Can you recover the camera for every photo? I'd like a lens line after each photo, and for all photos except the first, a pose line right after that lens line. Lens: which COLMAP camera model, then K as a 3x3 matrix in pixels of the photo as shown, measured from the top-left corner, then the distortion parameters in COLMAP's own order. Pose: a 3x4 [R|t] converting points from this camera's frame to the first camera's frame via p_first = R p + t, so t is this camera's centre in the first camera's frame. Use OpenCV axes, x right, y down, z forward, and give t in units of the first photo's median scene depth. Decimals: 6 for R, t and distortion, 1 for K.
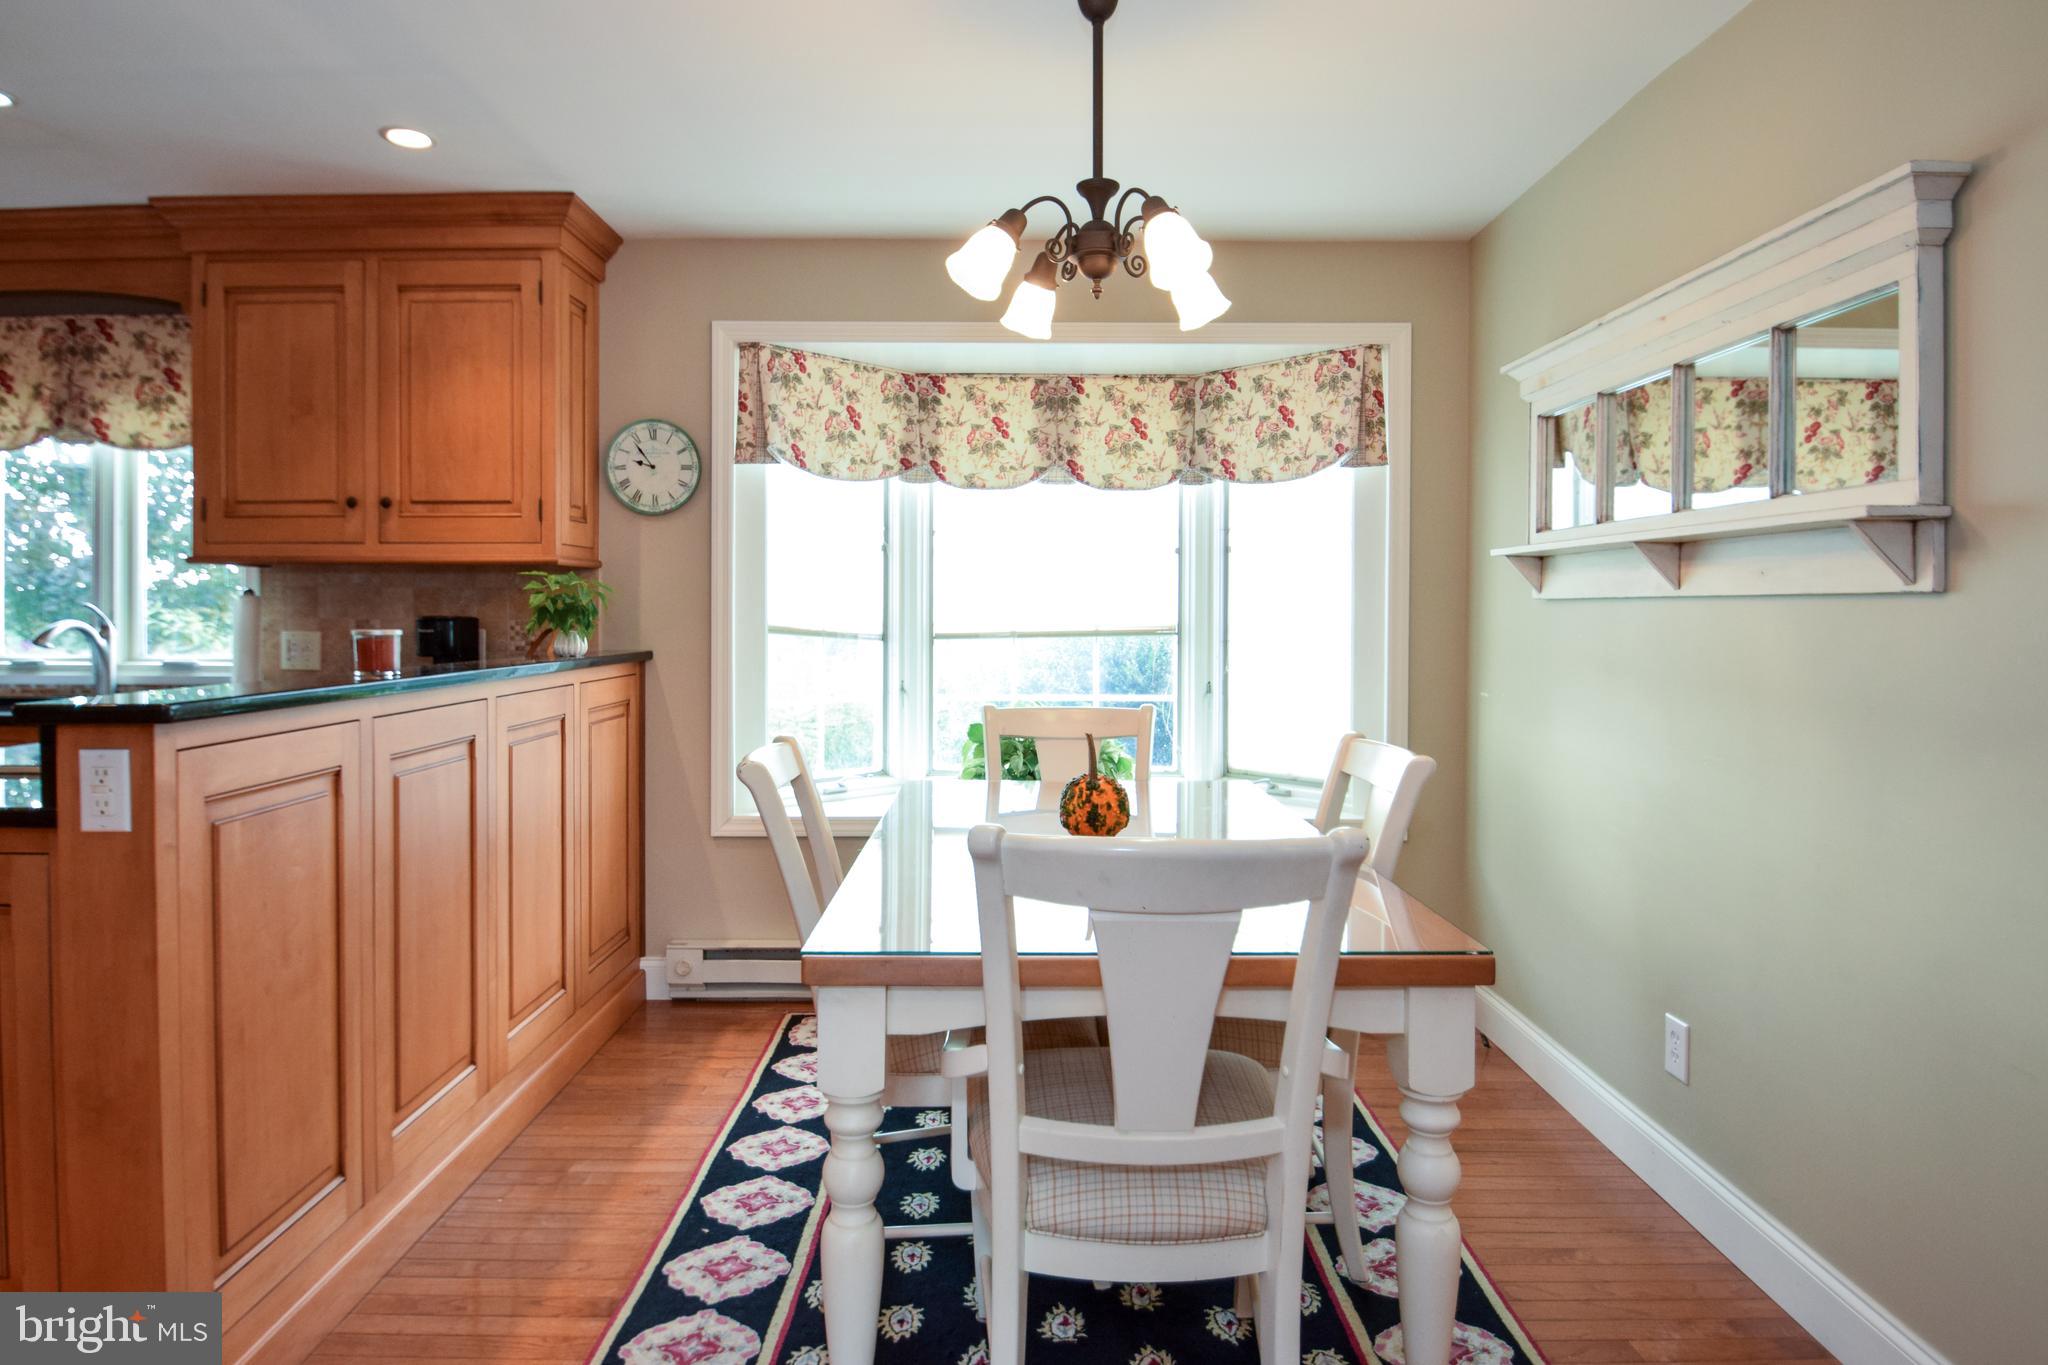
lens RADIAL K [[1140.7, 0, 1017.2], [0, 1140.7, 625.4], [0, 0, 1]] dist [-0.021533, -0.003526]
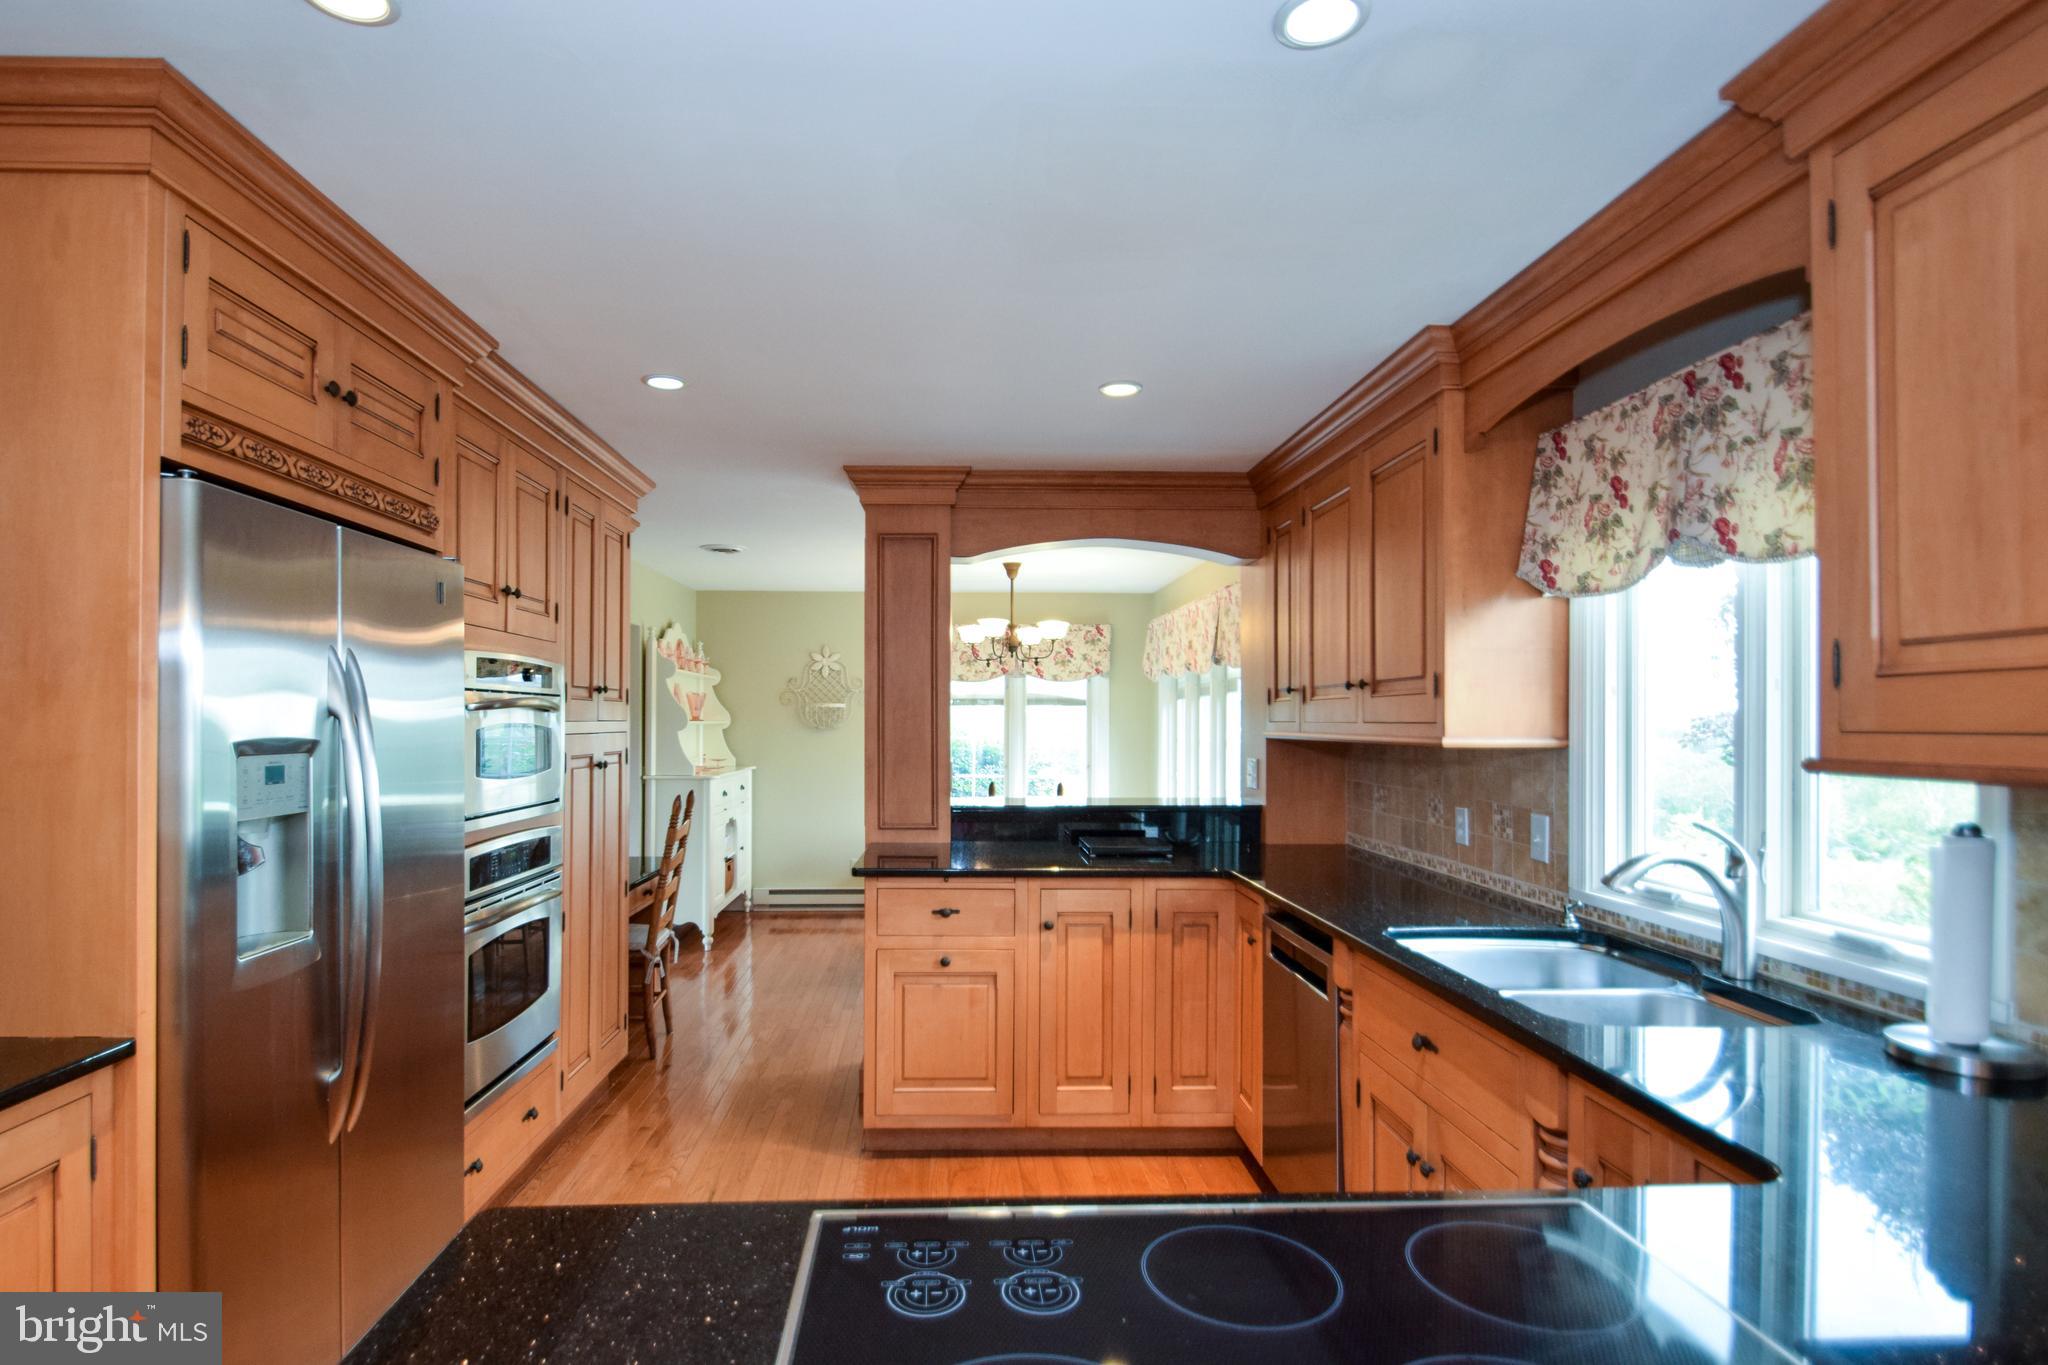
lens RADIAL K [[1036.7, 0, 993.0], [0, 1036.7, 711.7], [0, 0, 1]] dist [-0.002940, -0.010711]
pose [[0.047094, -0.010345, -0.998837, -0.278855], [-0.017297, 0.999788, -0.011171, -0.066541], [0.998741, 0.017803, 0.046905, 0.578744]]
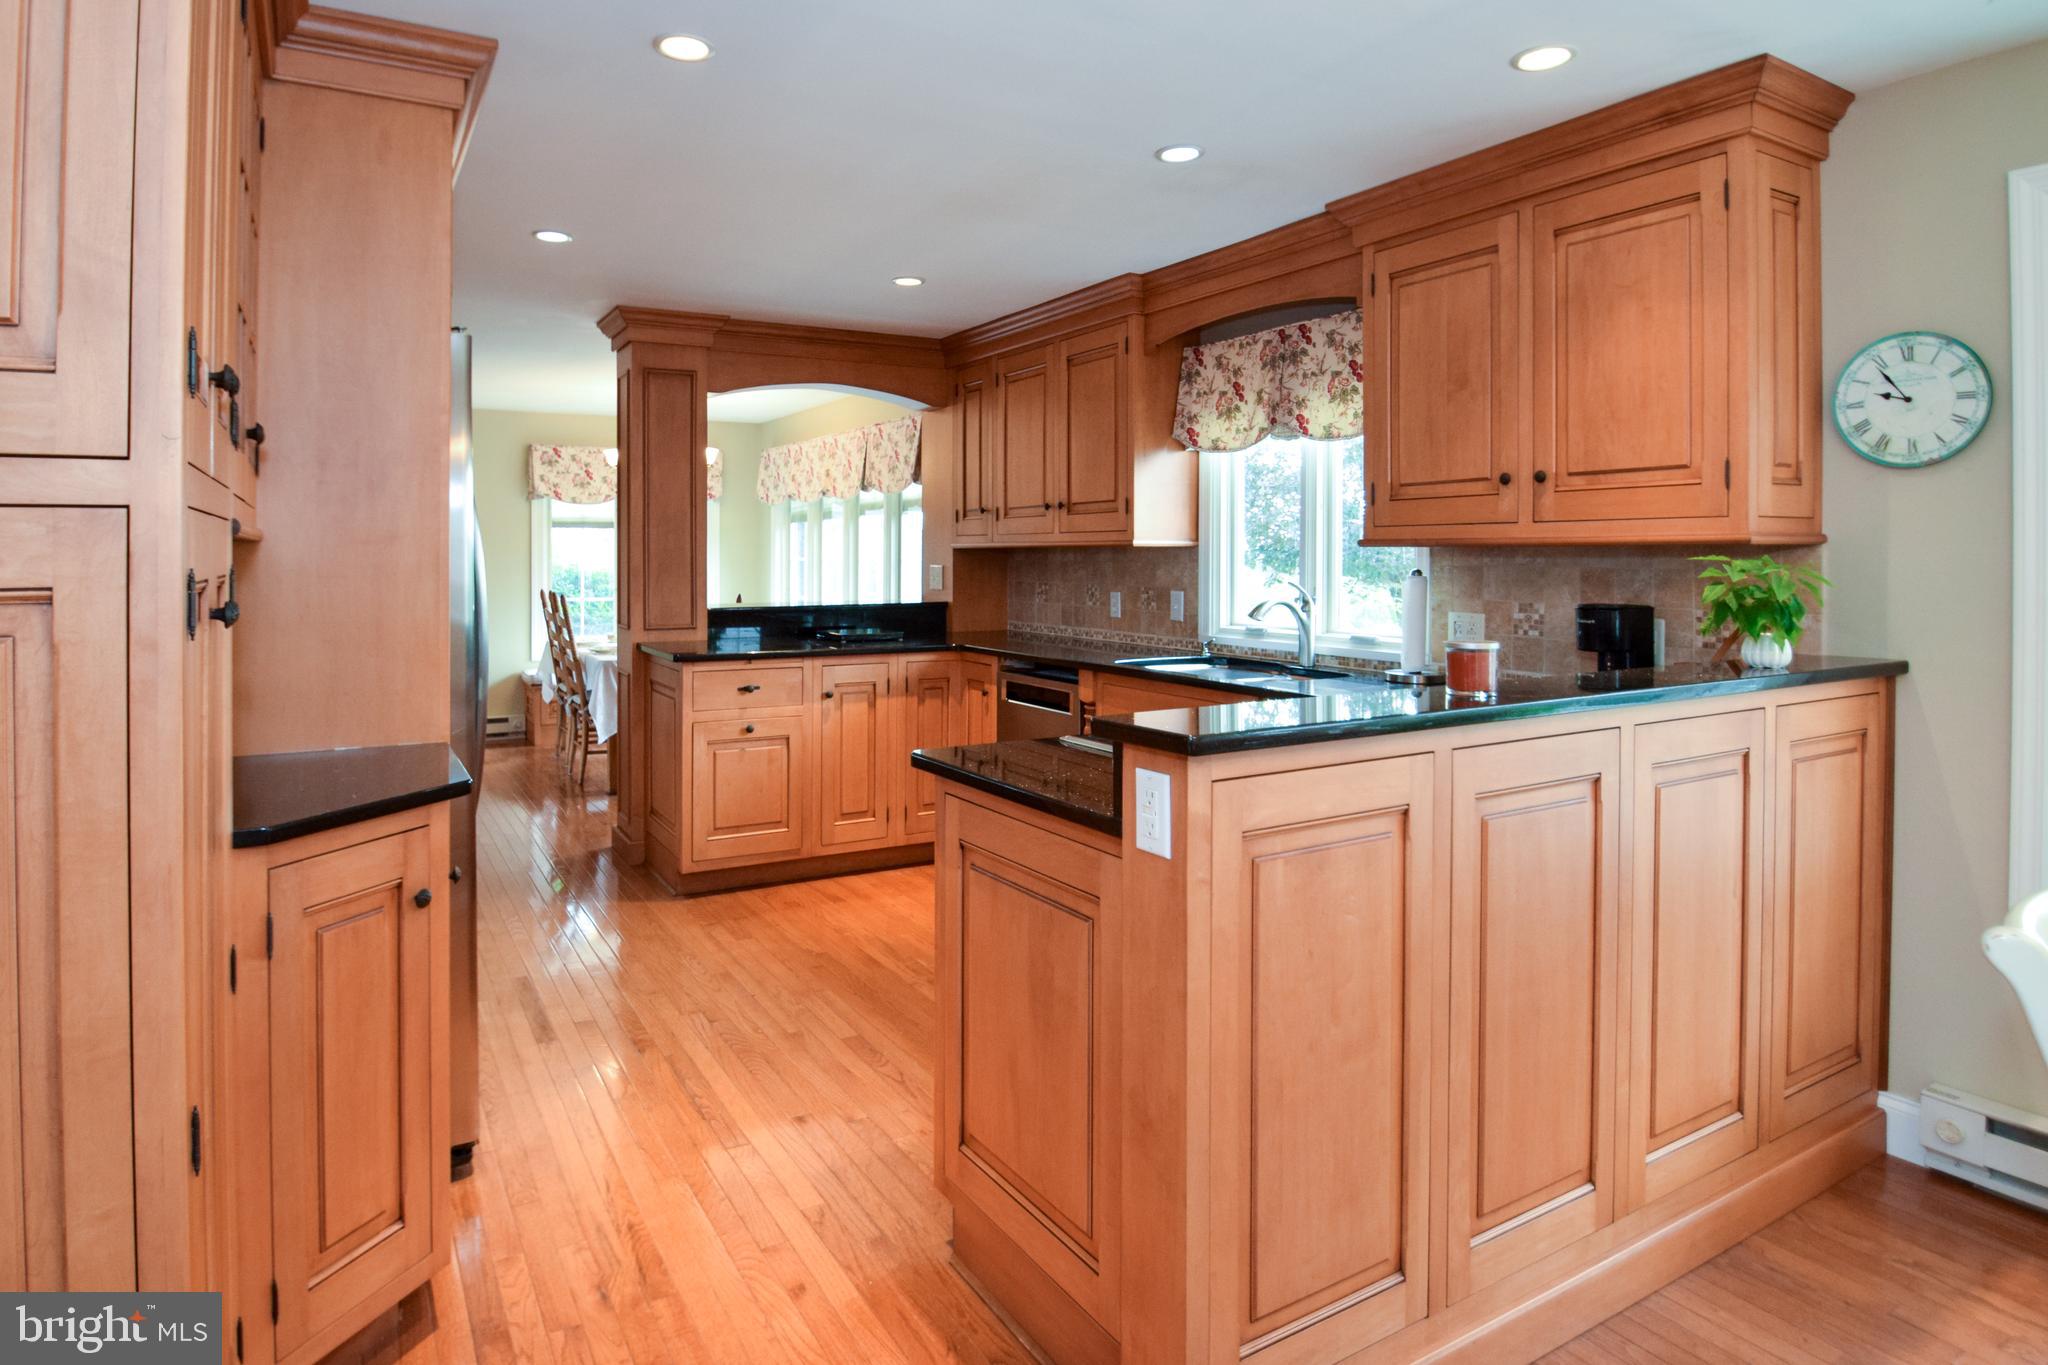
lens RADIAL K [[1140.7, 0, 957.1], [0, 1140.7, 554.3], [0, 0, 1]] dist [-0.021533, -0.003526]
pose [[0.489944, -0.003827, -0.871745, -0.004976], [-0.010243, 0.999896, -0.010146, -0.031362], [0.871694, 0.013900, 0.489854, 0.153538]]
